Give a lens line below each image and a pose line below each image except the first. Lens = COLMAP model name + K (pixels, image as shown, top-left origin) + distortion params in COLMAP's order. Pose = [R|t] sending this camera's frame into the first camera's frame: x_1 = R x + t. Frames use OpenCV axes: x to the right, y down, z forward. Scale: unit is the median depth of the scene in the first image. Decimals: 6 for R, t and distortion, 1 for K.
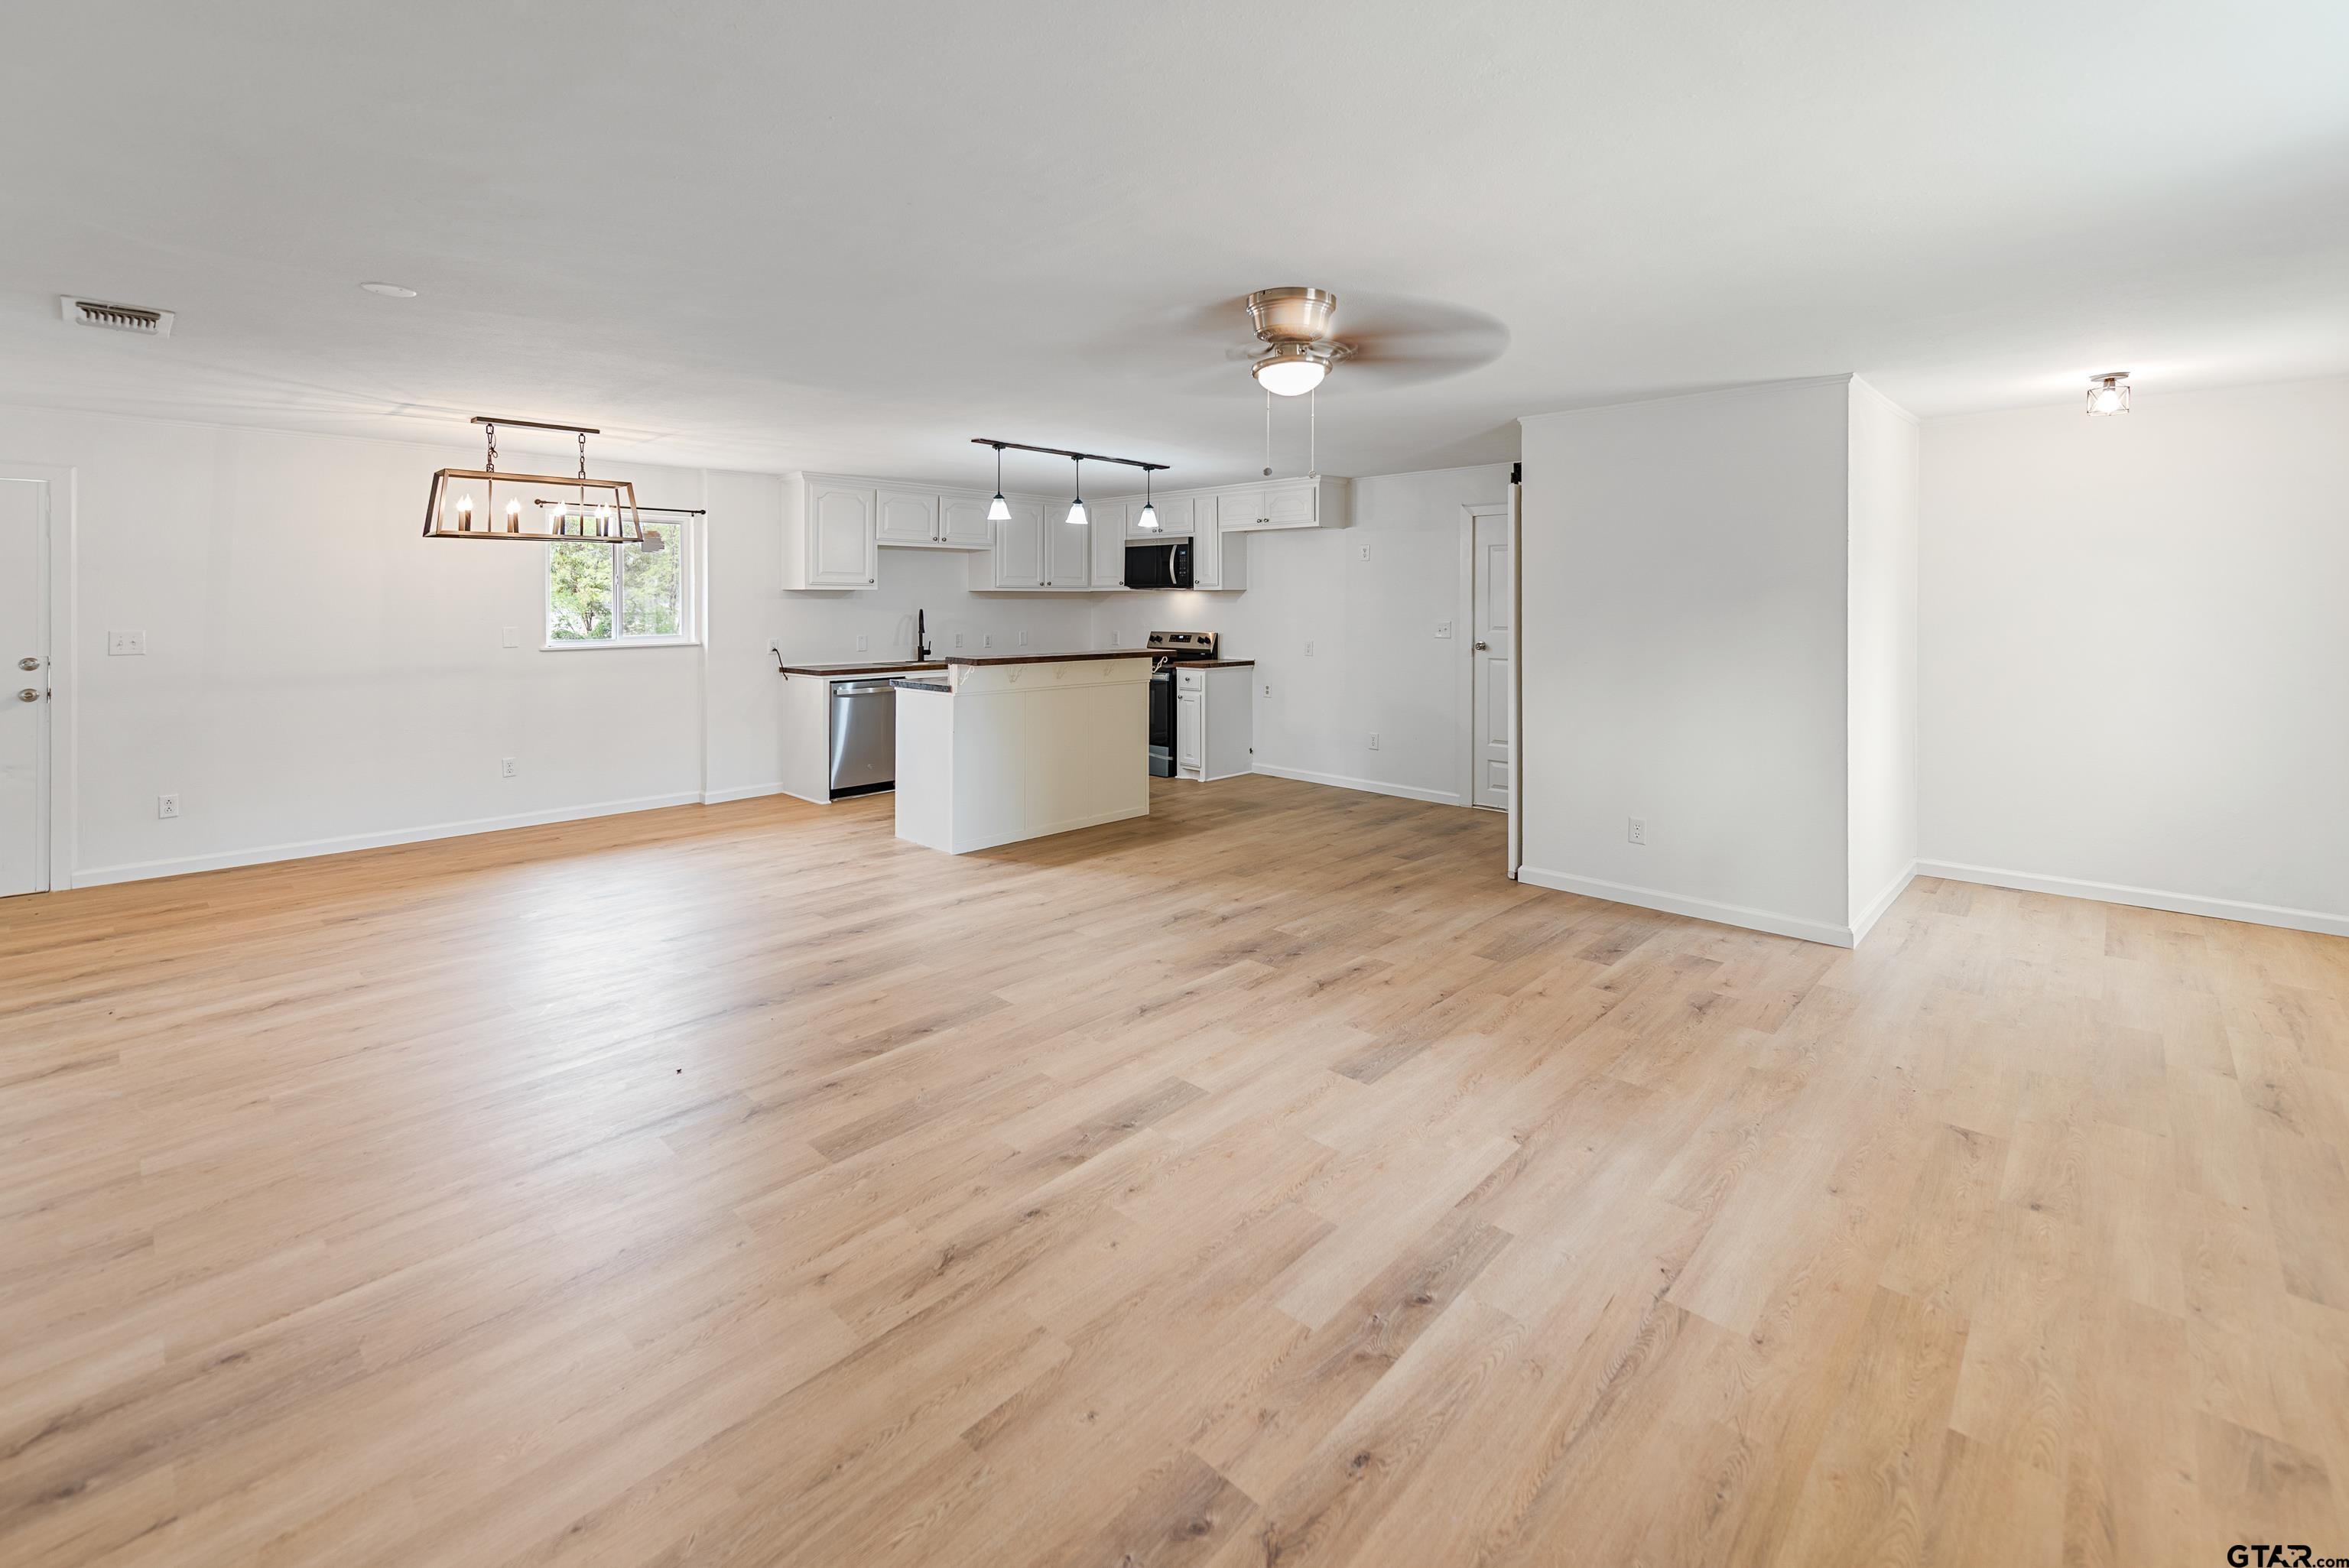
lens RADIAL K [[901.4, 0, 1152.9], [0, 901.4, 787.3], [0, 0, 1]] dist [0.013395, -0.002325]
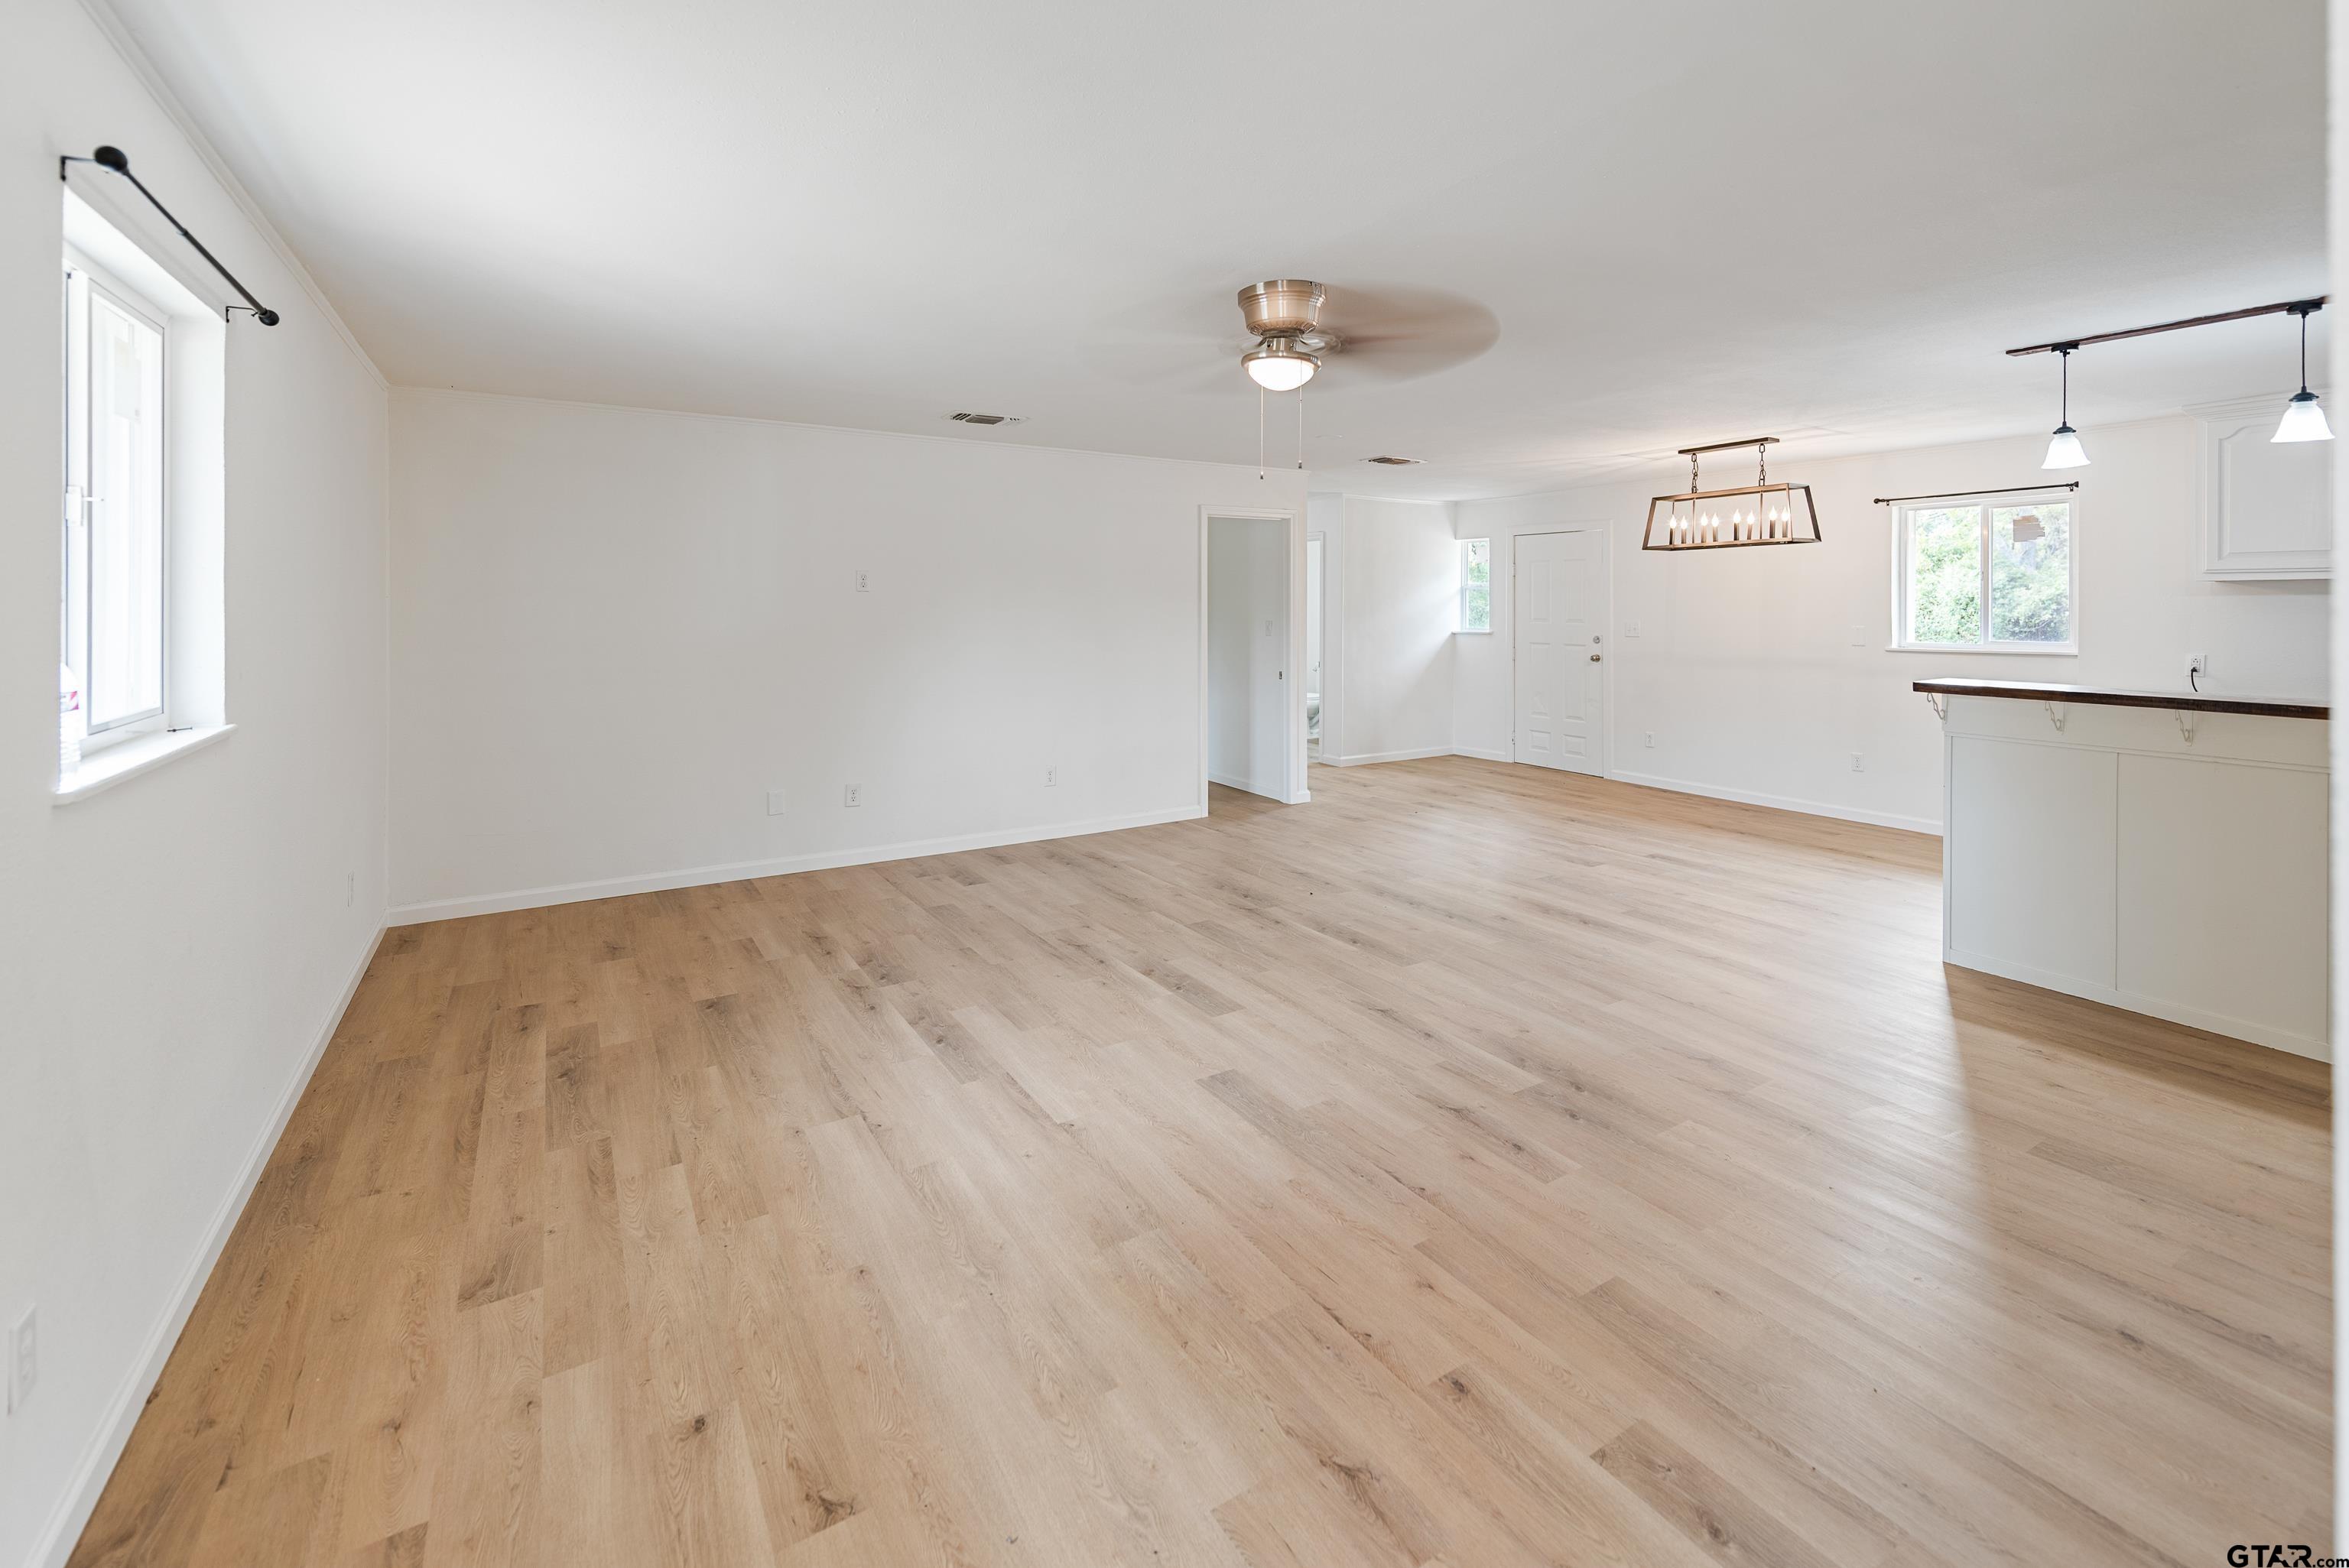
lens RADIAL K [[901.4, 0, 1152.9], [0, 901.4, 787.3], [0, 0, 1]] dist [0.013395, -0.002325]
pose [[-0.181758, 0.198619, -0.963075, 1.147751], [-0.200935, 0.951222, 0.234097, -0.204381], [0.962595, 0.236064, -0.132983, 1.013521]]
